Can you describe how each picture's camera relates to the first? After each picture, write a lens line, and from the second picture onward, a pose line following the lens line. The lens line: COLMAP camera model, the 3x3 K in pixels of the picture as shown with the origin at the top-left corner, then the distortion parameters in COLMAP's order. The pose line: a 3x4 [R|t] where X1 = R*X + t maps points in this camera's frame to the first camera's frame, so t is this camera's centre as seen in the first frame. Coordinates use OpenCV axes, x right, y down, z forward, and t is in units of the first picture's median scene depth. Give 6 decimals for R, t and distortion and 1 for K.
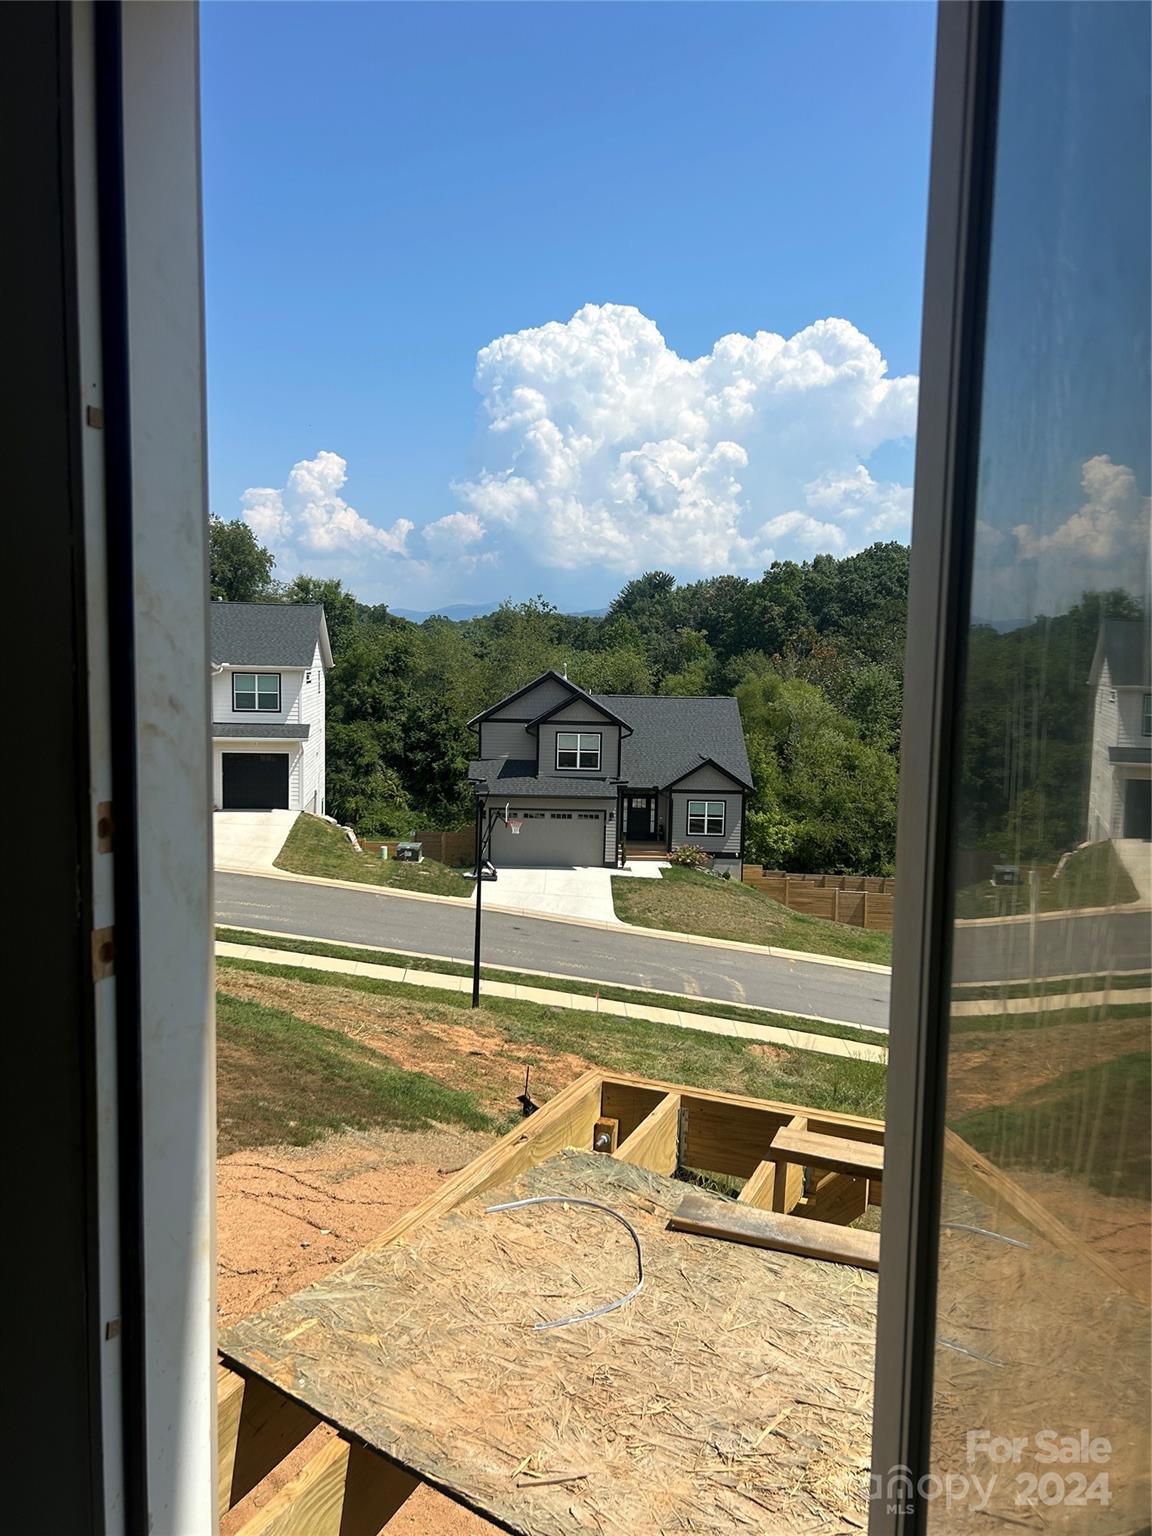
lens RADIAL K [[1148.8, 0, 573.9], [0, 1148.8, 764.2], [0, 0, 1]] dist [0.006768, 0.000085]
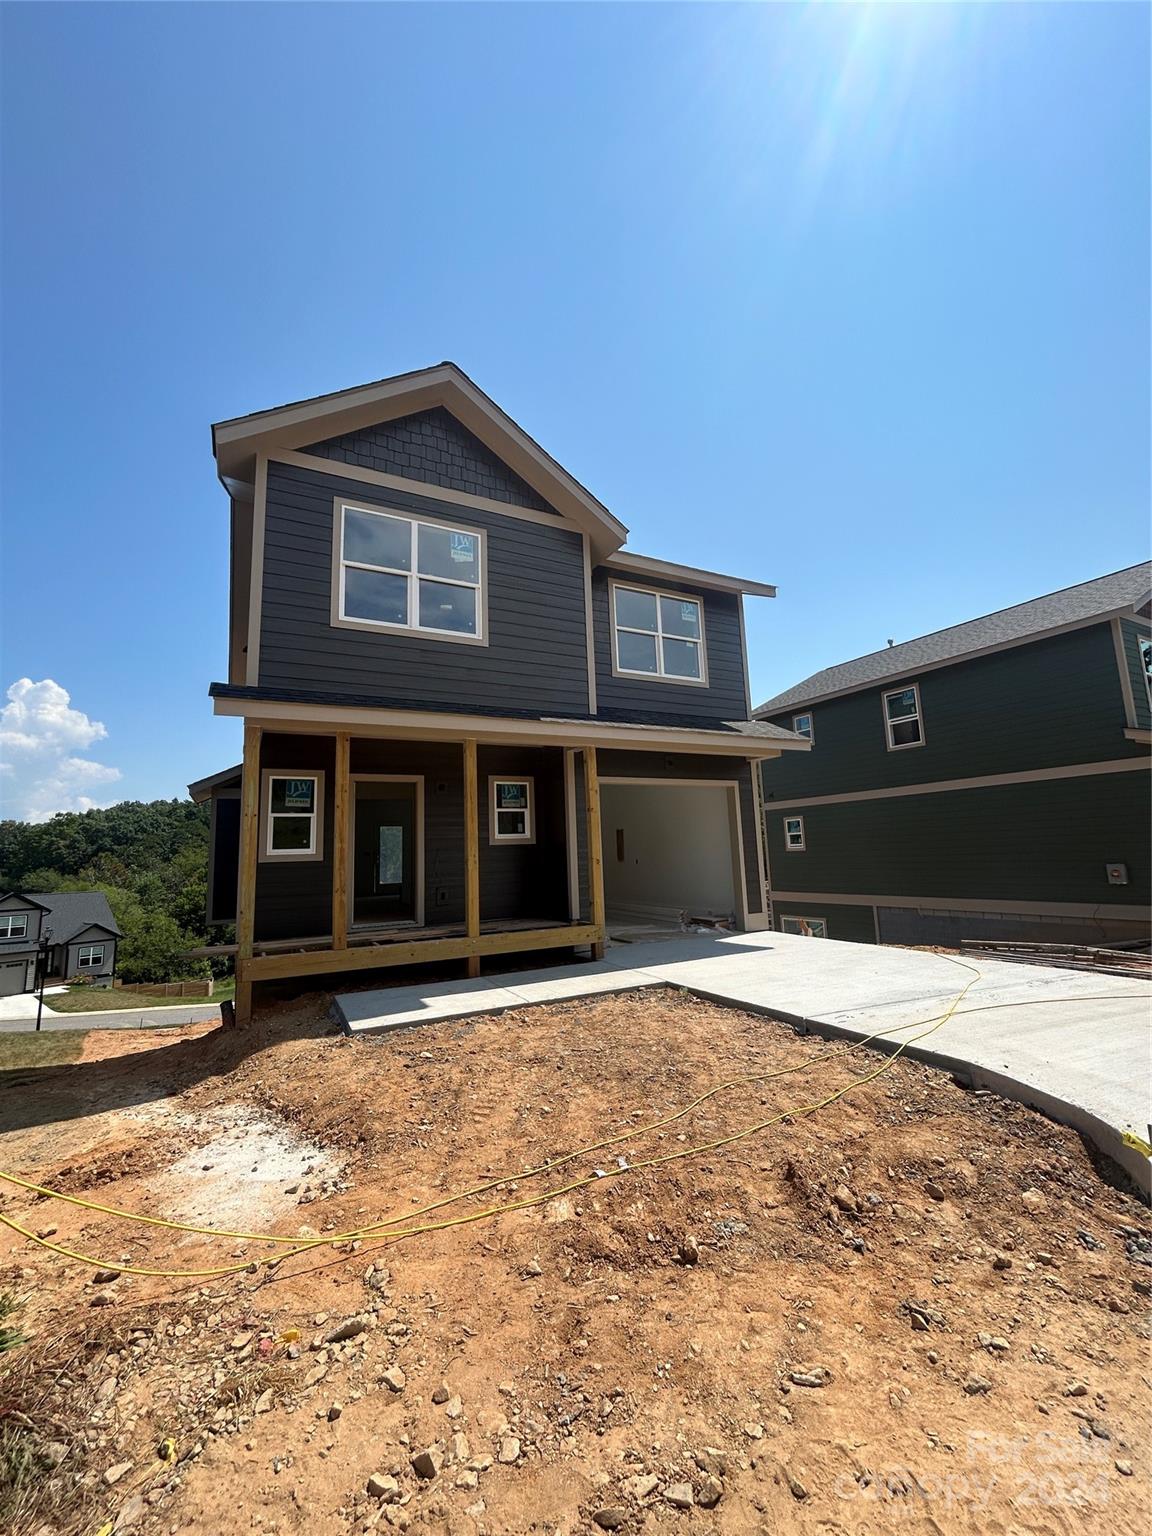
lens RADIAL K [[632.6, 0, 573.2], [0, 632.6, 764.9], [0, 0, 1]] dist [-0.001161, -0.000258]
pose [[0.618349, 0.070063, 0.782775, -0.224412], [0.123856, 0.974884, -0.185098, 0.030591], [-0.776083, 0.211406, 0.594140, -0.268861]]
